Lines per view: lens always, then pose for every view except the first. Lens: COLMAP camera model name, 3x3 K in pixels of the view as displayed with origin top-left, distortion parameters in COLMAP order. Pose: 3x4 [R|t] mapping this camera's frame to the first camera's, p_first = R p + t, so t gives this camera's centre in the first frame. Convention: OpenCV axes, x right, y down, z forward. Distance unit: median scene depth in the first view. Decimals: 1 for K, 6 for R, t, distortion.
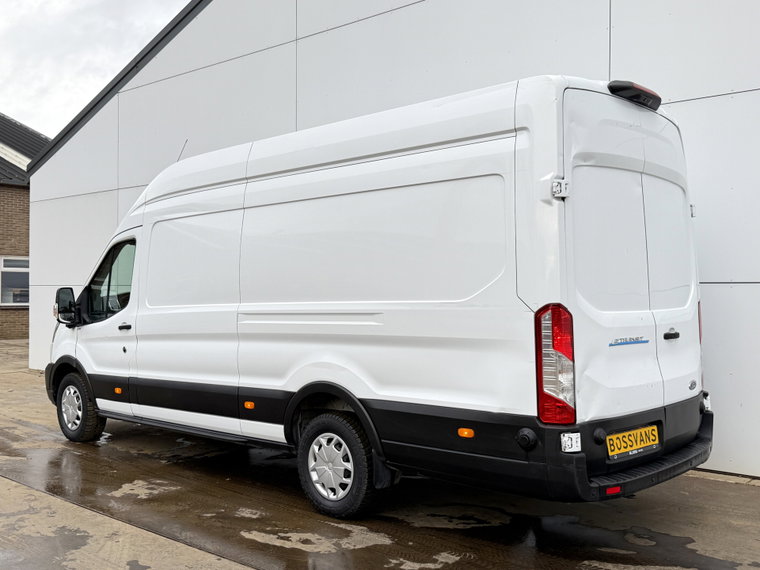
lens RADIAL K [[794.1, 0, 380.0], [0, 794.1, 285.0], [0, 0, 1]] dist [0.007403, 0.005932]
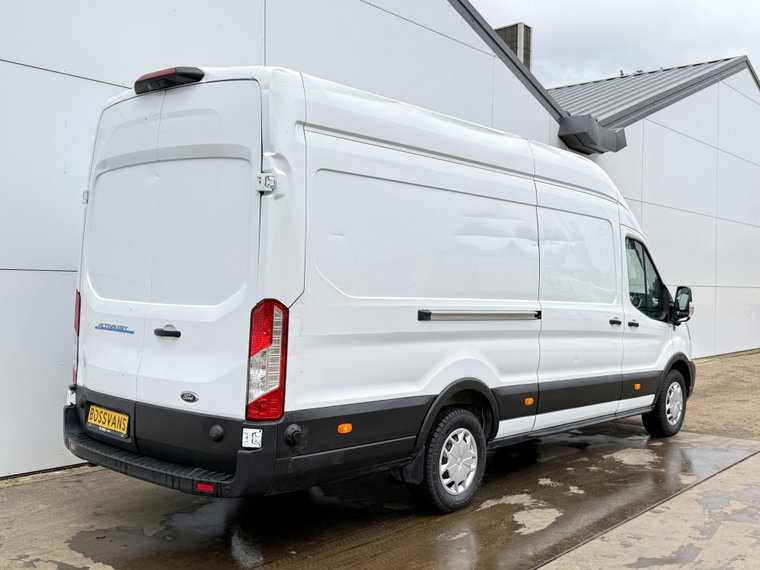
lens RADIAL K [[814.0, 0, 380.0], [0, 814.0, 285.0], [0, 0, 1]] dist [0.067860, -0.016294]
pose [[0.031533, 0.019635, -0.999310, 1.412863], [-0.019482, 0.999629, 0.019026, -0.014723], [0.999313, 0.018869, 0.031904, 1.306200]]
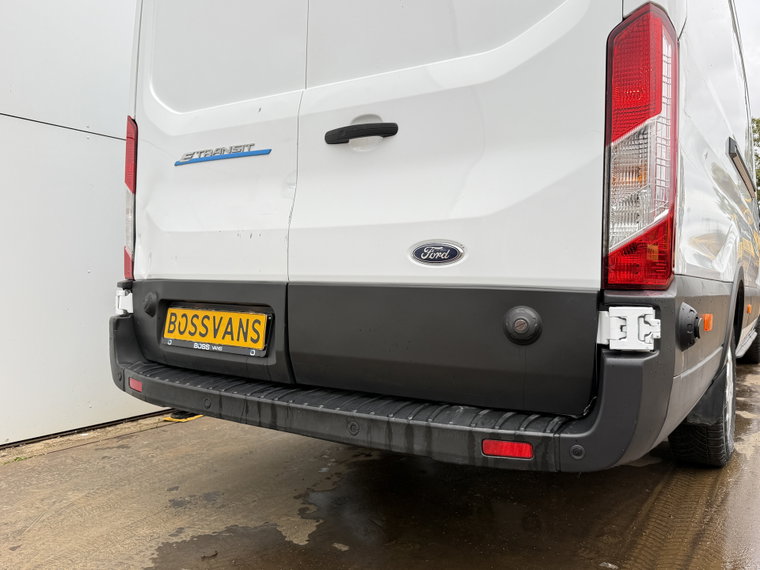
lens RADIAL K [[615.0, 0, 380.0], [0, 615.0, 285.0], [0, 0, 1]] dist [0.110005, -0.091463]
pose [[0.162010, 0.021403, -0.986557, 0.763206], [-0.006828, 0.999765, 0.020568, 0.152033], [0.986765, 0.003404, 0.162118, 1.028441]]
